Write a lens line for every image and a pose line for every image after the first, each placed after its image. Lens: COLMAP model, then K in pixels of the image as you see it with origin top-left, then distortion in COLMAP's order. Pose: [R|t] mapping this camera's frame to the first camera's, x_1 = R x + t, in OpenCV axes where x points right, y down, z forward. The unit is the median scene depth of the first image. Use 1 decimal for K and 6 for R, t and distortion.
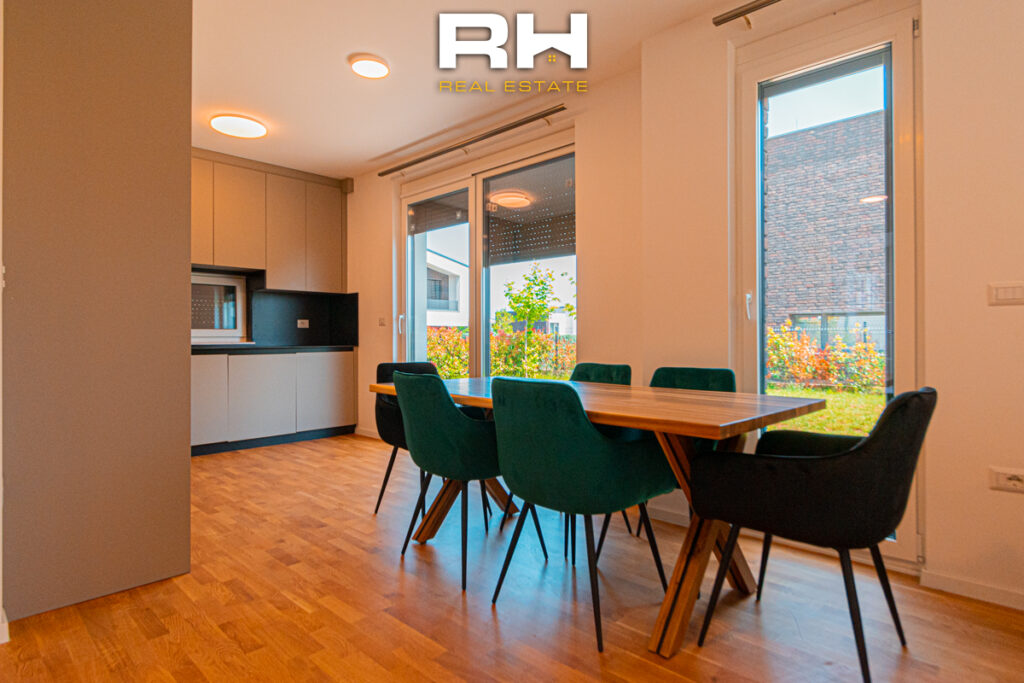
lens RADIAL K [[543.3, 0, 511.3], [0, 543.3, 339.8], [0, 0, 1]] dist [-0.006060, -0.000663]
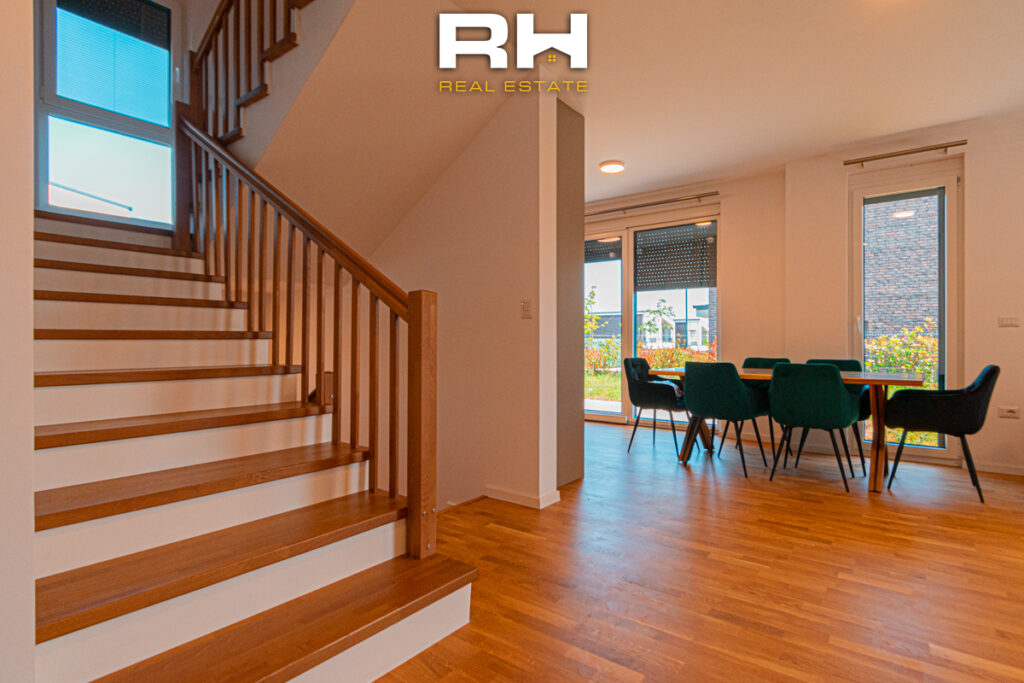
lens RADIAL K [[515.5, 0, 518.2], [0, 515.5, 343.8], [0, 0, 1]] dist [0.002971, -0.001927]
pose [[0.992442, -0.003358, 0.122670, -0.514291], [0.002476, 0.999970, 0.007346, -0.007675], [-0.122691, -0.006987, 0.992420, -0.315584]]
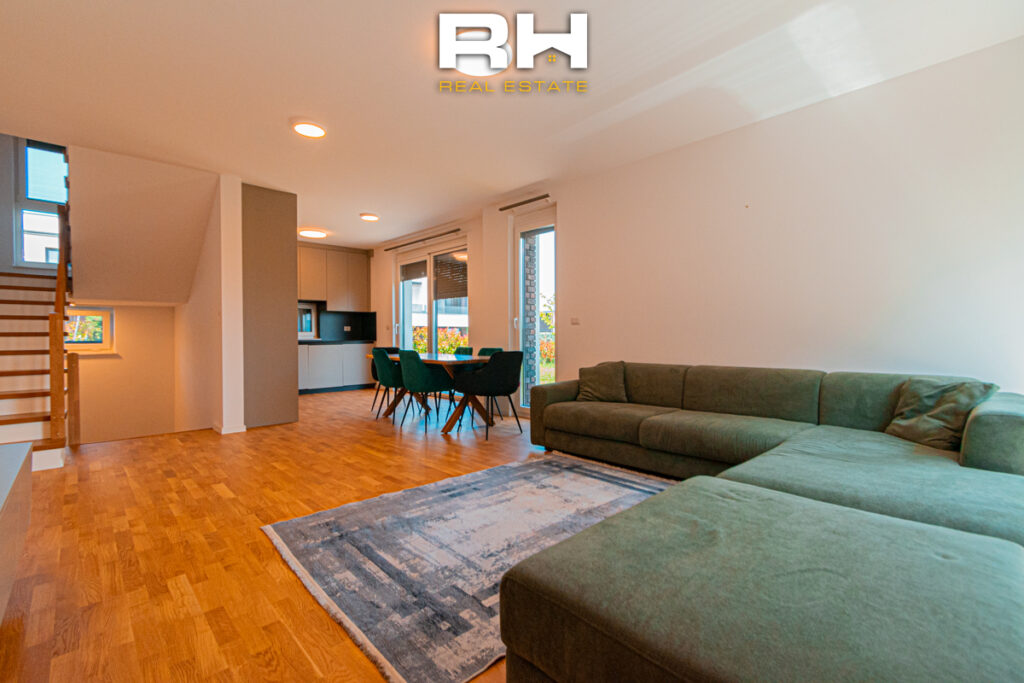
lens RADIAL K [[458.2, 0, 511.9], [0, 458.2, 338.7], [0, 0, 1]] dist [0.002550, -0.000155]
pose [[0.998765, -0.006489, -0.049253, 0.308603], [0.006773, 0.999961, 0.005610, -0.000994], [0.049214, -0.005936, 0.998771, -0.646735]]
